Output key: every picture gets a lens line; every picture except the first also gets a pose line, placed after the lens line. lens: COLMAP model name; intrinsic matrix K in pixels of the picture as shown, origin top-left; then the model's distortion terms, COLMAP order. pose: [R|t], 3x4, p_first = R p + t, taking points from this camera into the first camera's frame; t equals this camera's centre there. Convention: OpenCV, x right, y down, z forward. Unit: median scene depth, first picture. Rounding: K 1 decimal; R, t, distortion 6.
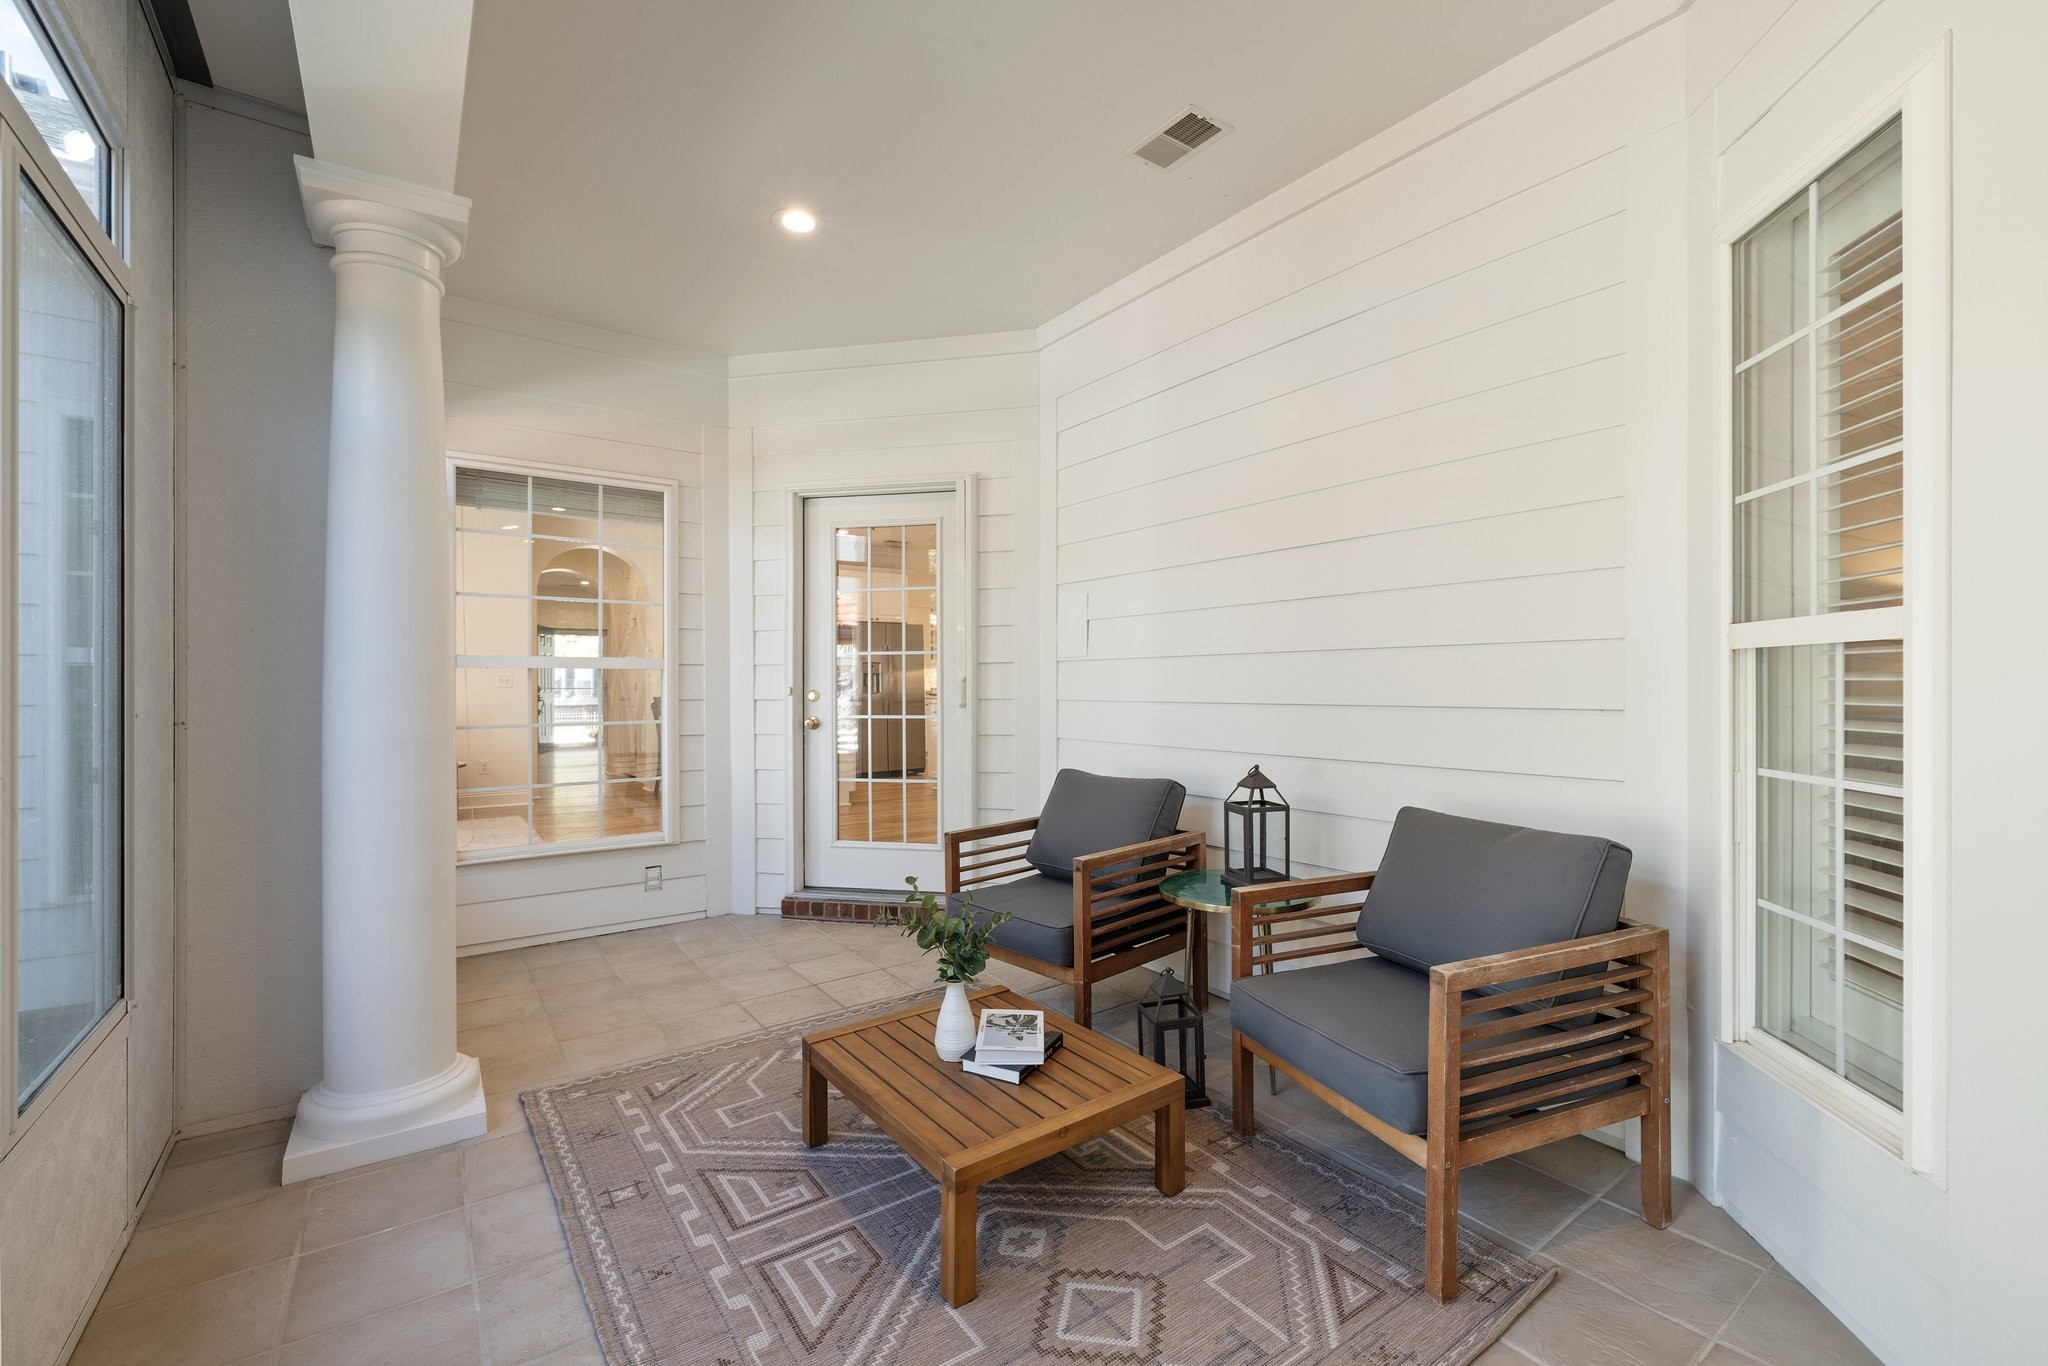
lens RADIAL K [[860.6, 0, 1021.3], [0, 860.6, 686.5], [0, 0, 1]] dist [0.002563, -0.000886]
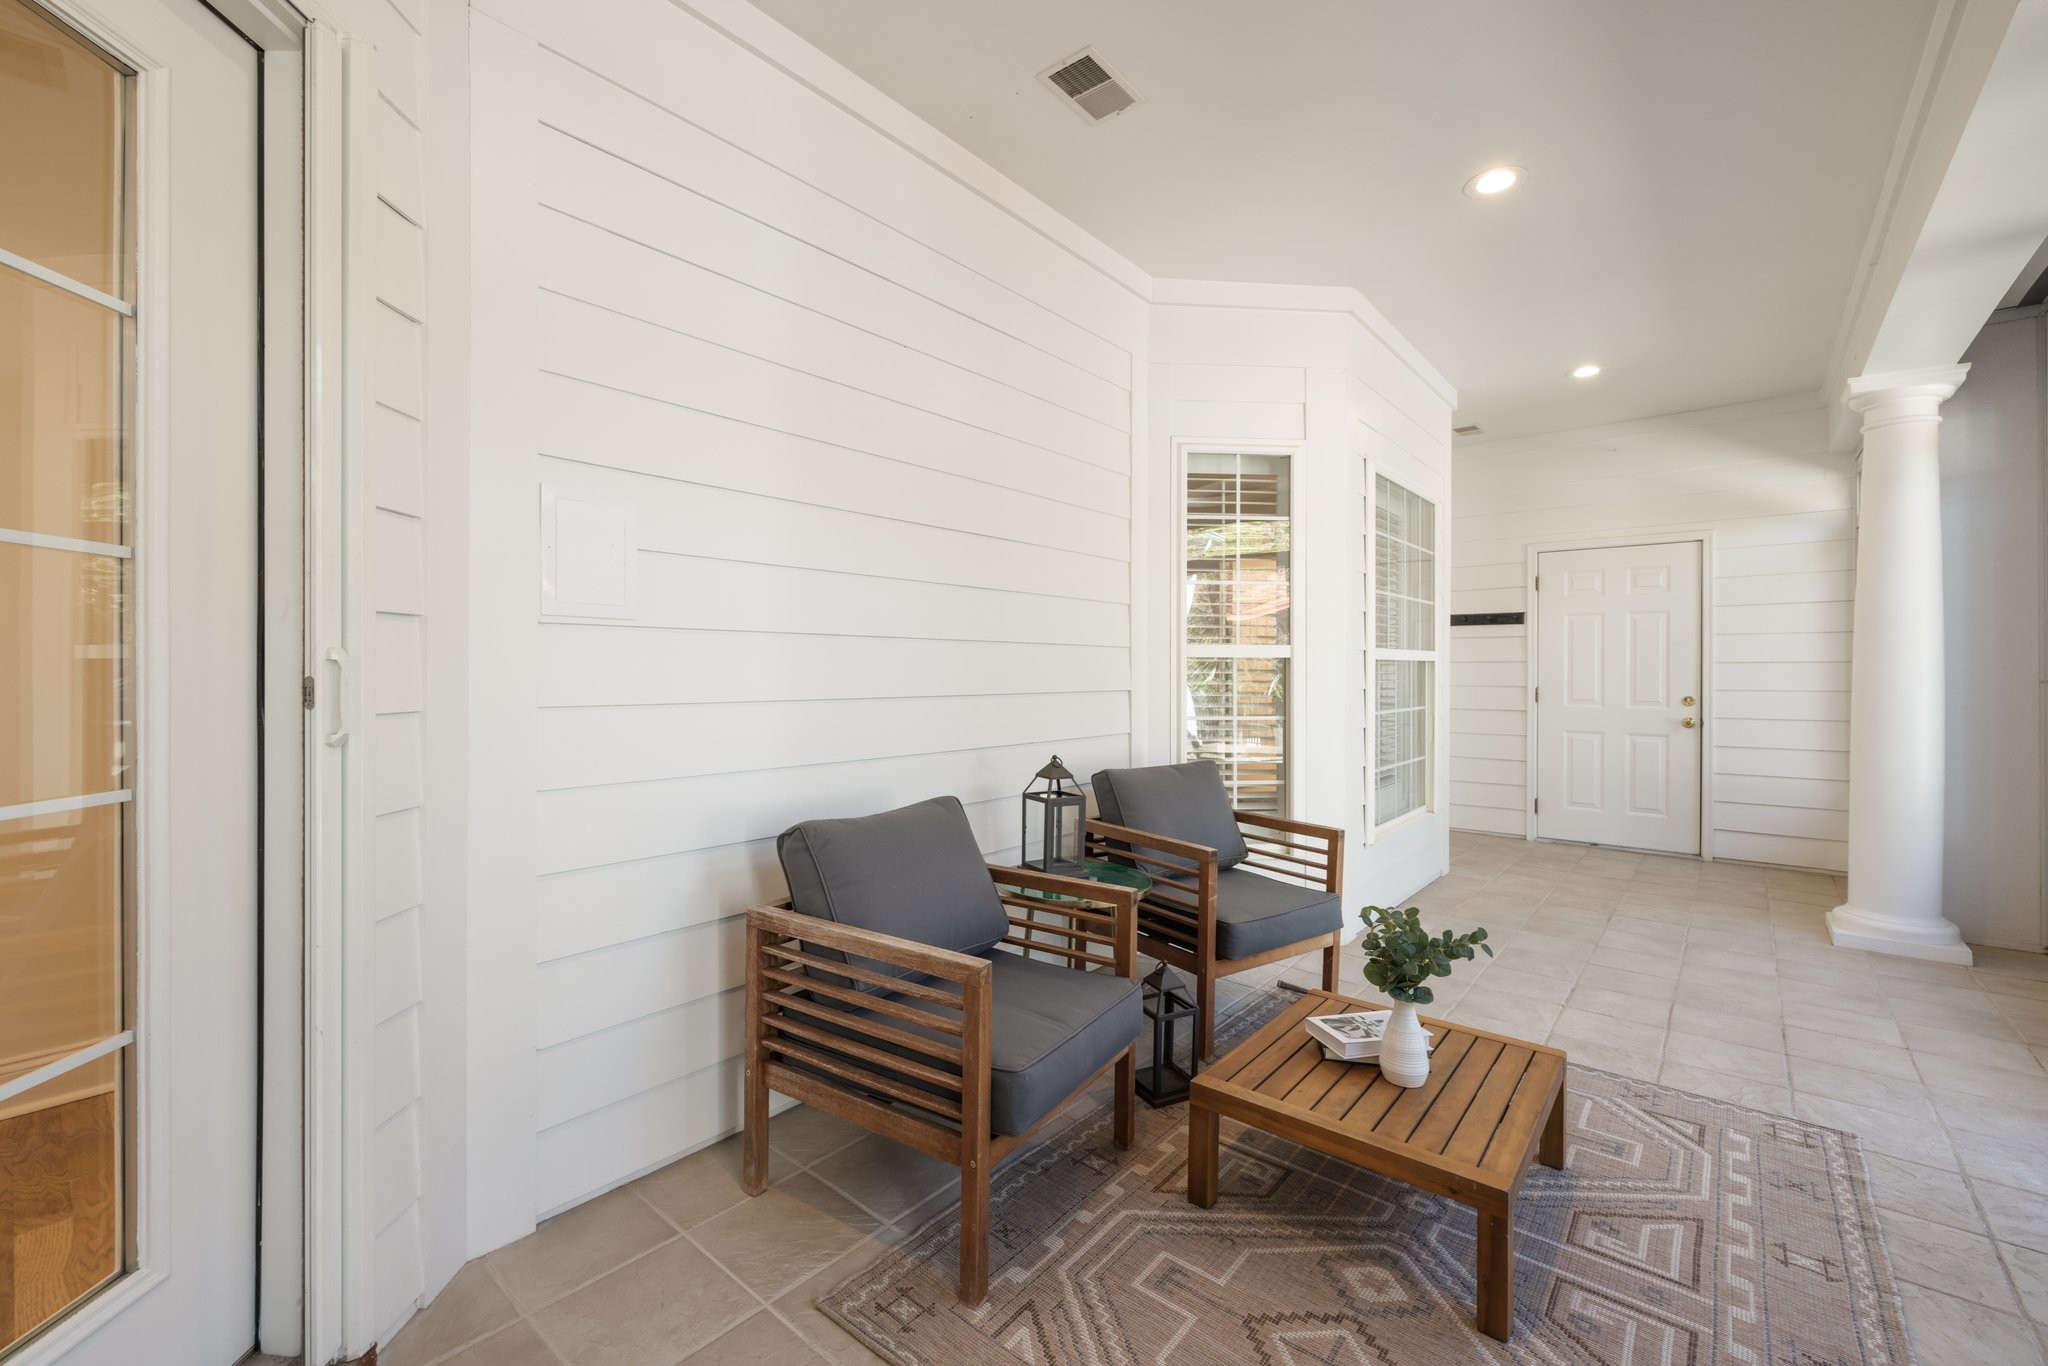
lens RADIAL K [[860.6, 0, 1018.2], [0, 860.6, 674.5], [0, 0, 1]] dist [0.002563, -0.000886]
pose [[-0.252180, -0.000784, 0.967680, -0.927170], [0.000015, 1.000000, 0.000814, -0.004276], [-0.967680, 0.000219, -0.252180, 1.756645]]
